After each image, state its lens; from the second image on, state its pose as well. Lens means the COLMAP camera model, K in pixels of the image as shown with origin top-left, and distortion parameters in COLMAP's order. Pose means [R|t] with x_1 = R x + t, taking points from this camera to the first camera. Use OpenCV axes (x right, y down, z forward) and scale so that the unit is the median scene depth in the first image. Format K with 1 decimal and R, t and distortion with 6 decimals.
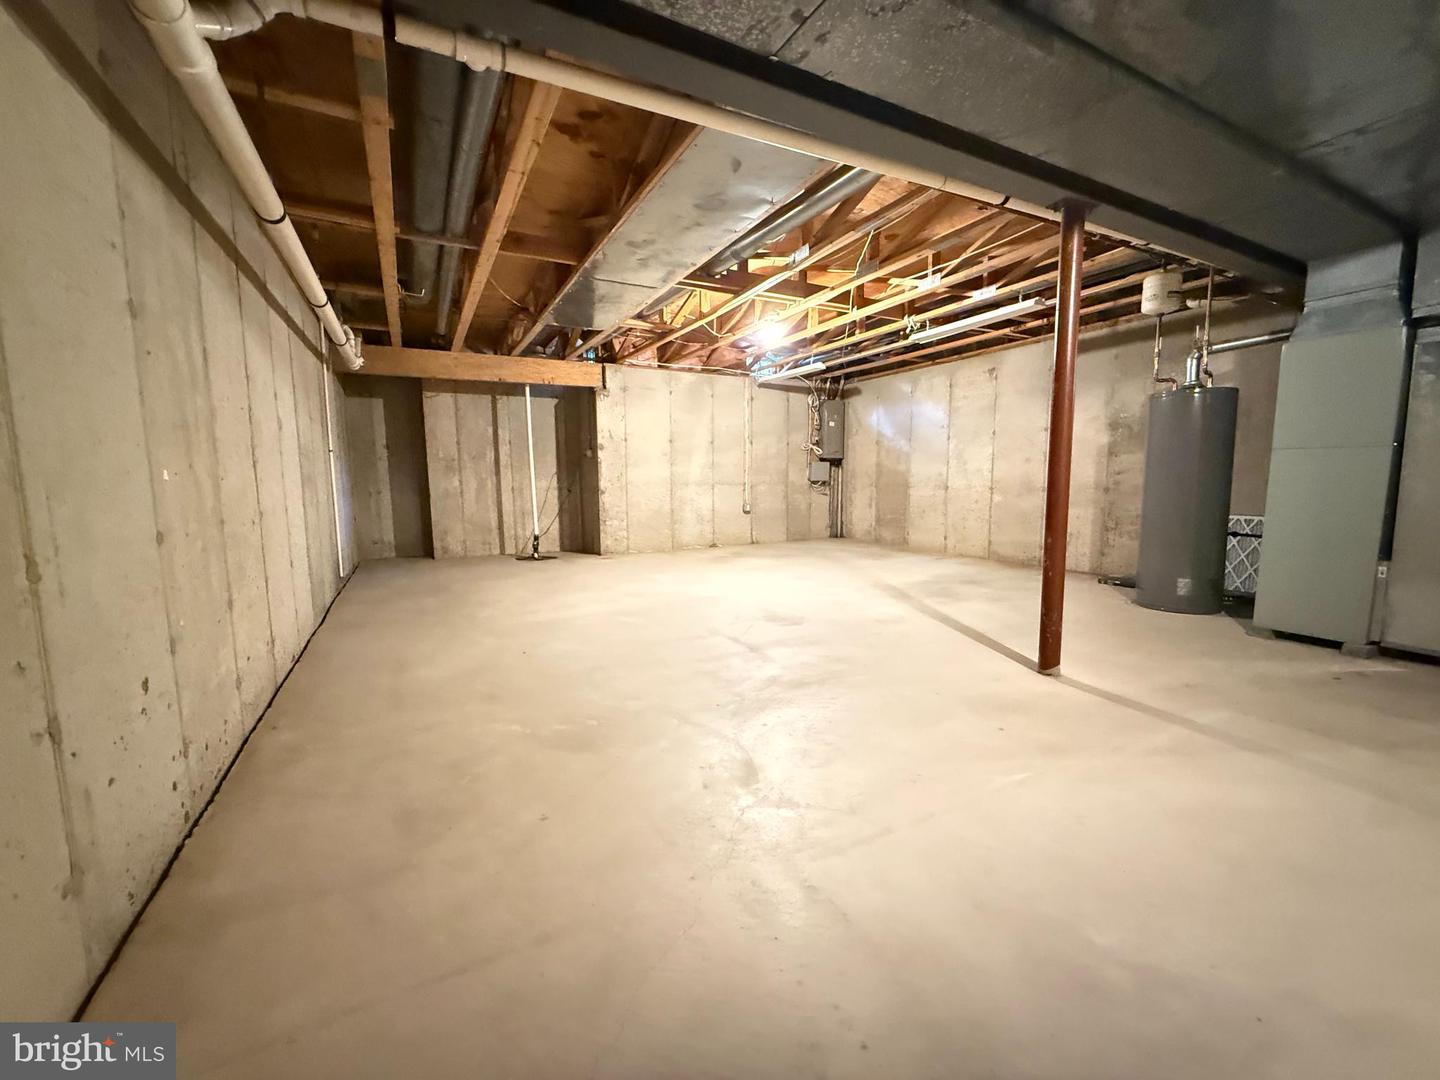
lens RADIAL K [[576.9, 0, 716.7], [0, 576.9, 537.5], [0, 0, 1]] dist [0.000186, 0.000307]
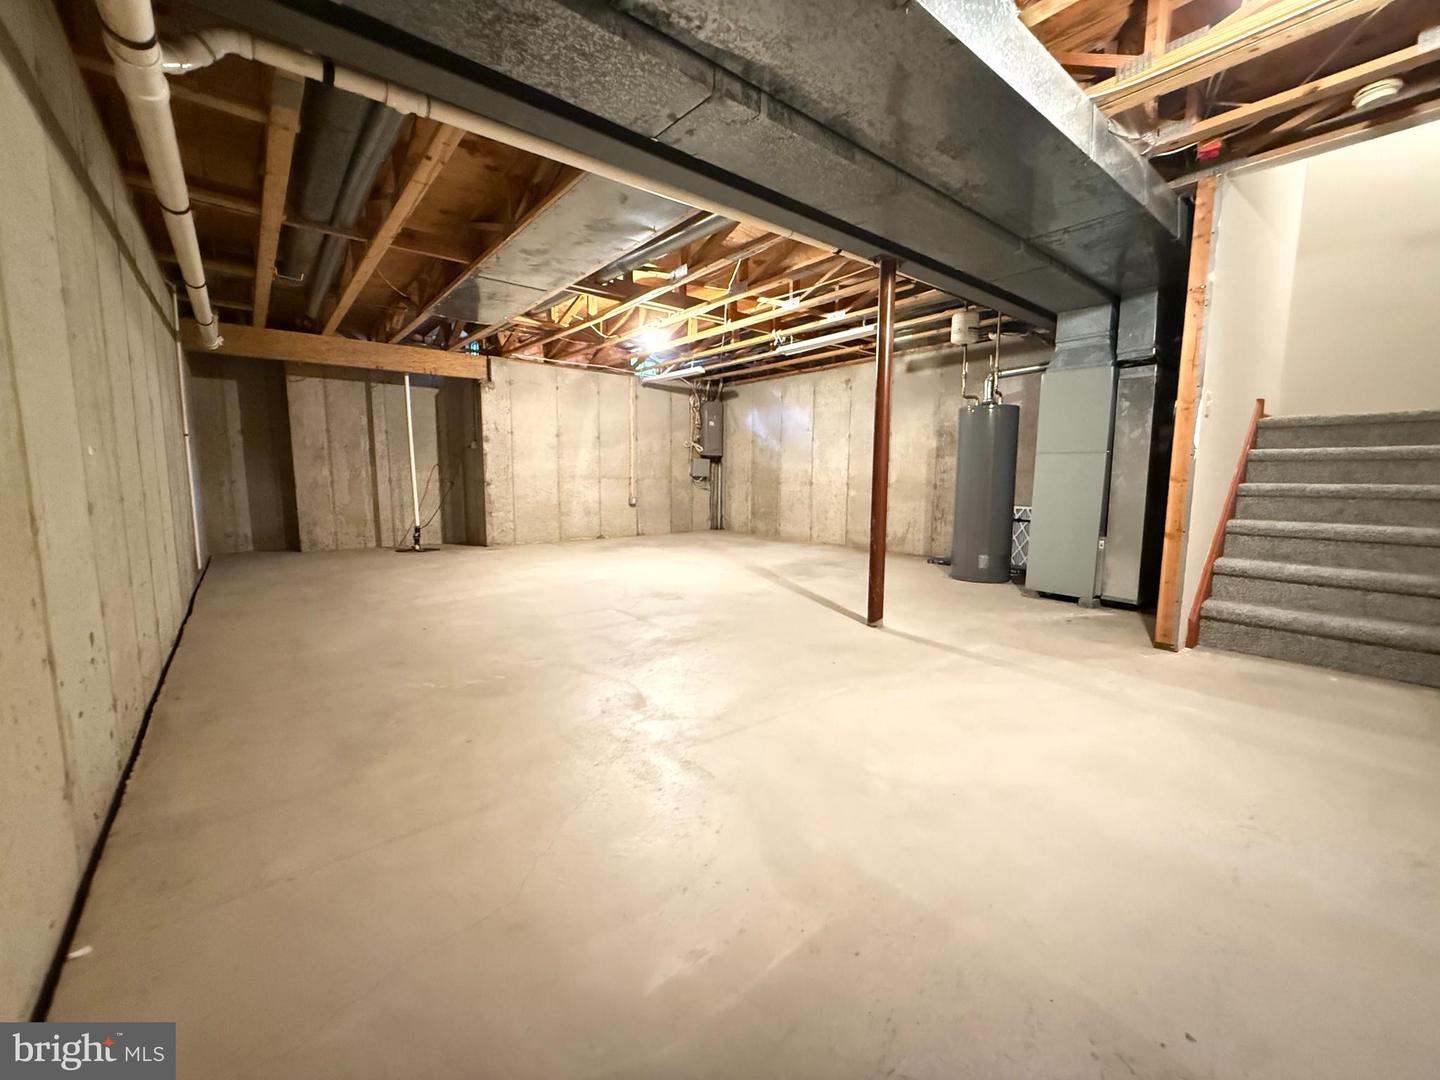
lens RADIAL K [[576.9, 0, 716.1], [0, 576.9, 541.2], [0, 0, 1]] dist [0.000186, 0.000307]
pose [[0.980497, -0.007498, 0.196389, -0.010475], [0.005646, 0.999934, 0.009986, 0.023811], [-0.196451, -0.008682, 0.980475, -0.119552]]
